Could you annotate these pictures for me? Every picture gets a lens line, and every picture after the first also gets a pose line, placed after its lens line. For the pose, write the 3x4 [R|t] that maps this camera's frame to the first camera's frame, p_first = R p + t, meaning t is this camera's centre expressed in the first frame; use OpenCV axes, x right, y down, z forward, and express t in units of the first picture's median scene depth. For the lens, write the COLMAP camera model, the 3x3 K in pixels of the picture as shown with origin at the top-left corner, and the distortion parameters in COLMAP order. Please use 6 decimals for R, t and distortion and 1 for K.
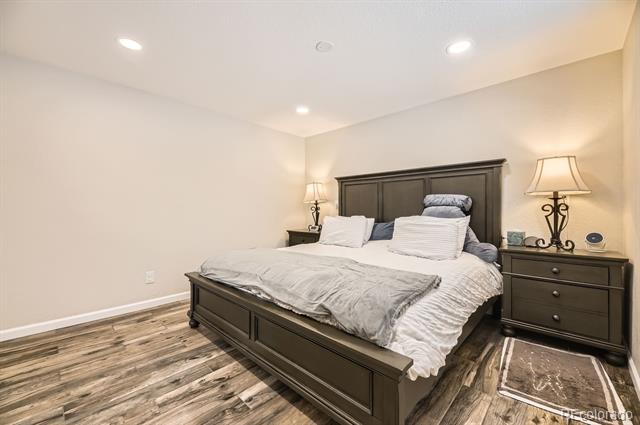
lens RADIAL K [[257.6, 0, 317.9], [0, 257.6, 211.0], [0, 0, 1]] dist [0.025081, -0.009936]
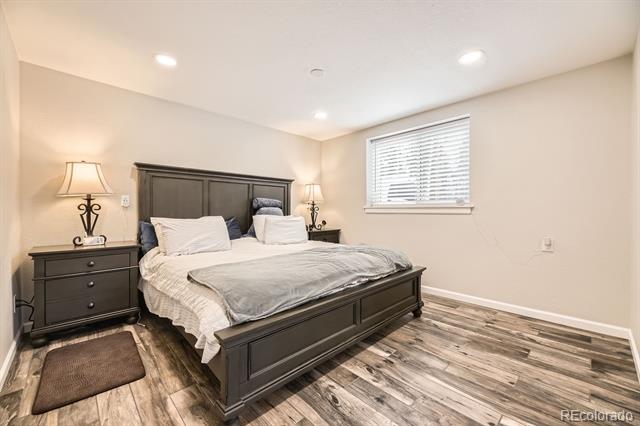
lens RADIAL K [[257.6, 0, 317.9], [0, 257.6, 211.5], [0, 0, 1]] dist [0.025081, -0.009936]
pose [[0.049850, -0.005919, 0.998739, -1.208009], [0.002598, 0.999980, 0.005797, -0.003634], [-0.998753, 0.002305, 0.049864, 0.972360]]
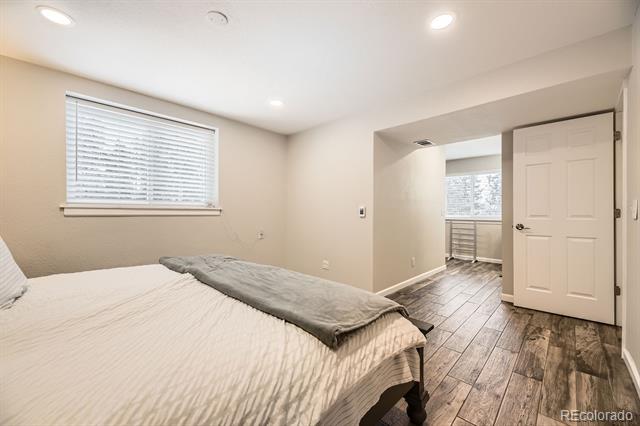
lens RADIAL K [[257.6, 0, 317.9], [0, 257.6, 211.5], [0, 0, 1]] dist [0.025081, -0.009936]
pose [[-0.999884, -0.005745, 0.014086, -0.328498], [-0.005812, 0.999972, -0.004696, 0.000269], [-0.014059, -0.004777, -0.999890, 1.907828]]
